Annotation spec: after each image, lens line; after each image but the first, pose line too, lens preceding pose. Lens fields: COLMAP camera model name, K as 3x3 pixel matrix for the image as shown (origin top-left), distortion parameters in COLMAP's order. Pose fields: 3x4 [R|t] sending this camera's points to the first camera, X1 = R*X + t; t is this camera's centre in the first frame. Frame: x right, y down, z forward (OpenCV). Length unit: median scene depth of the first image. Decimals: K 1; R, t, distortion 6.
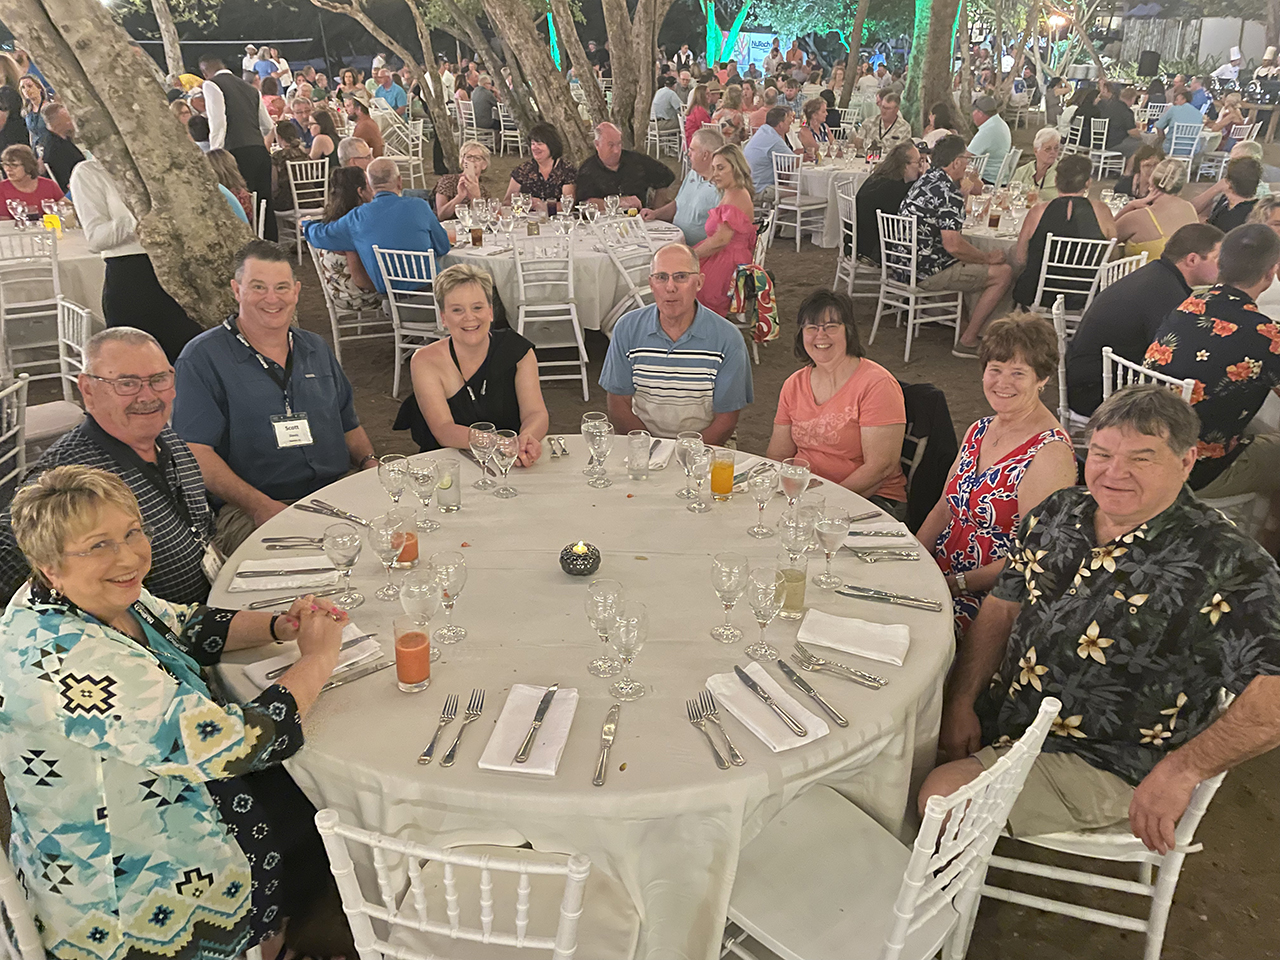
lens RADIAL K [[965.6, 0, 640.4], [0, 965.6, 481.5], [0, 0, 1]] dist [0.005976, 0.005611]
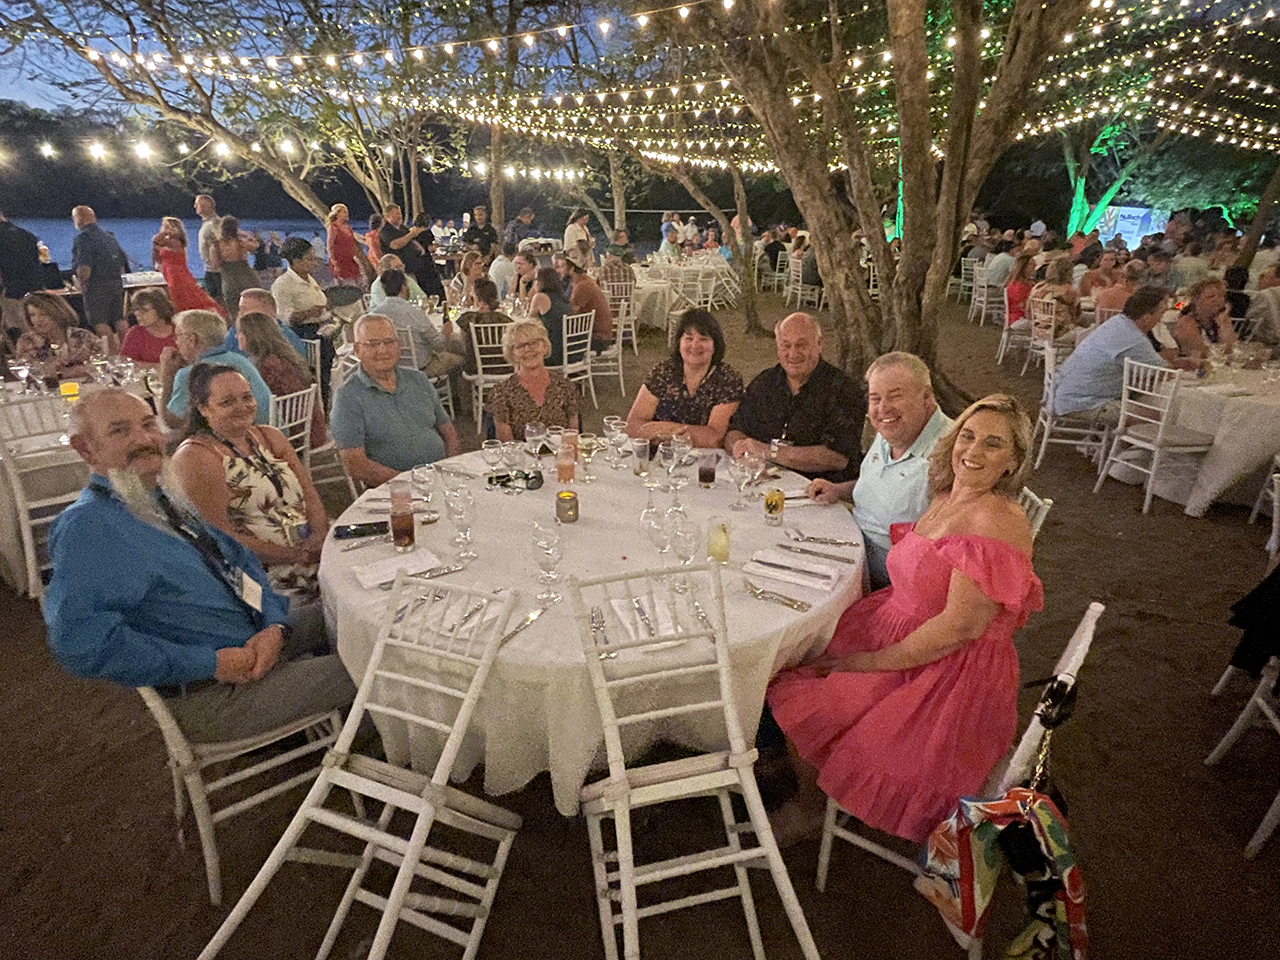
lens RADIAL K [[667.7, 0, 637.2], [0, 667.7, 476.8], [0, 0, 1]] dist [-0.021349, 0.000080]
pose [[0.879433, 0.178608, -0.441245, 0.050454], [-0.201430, 0.979490, -0.004984, -0.170588], [0.431305, 0.093263, 0.897373, 0.409743]]
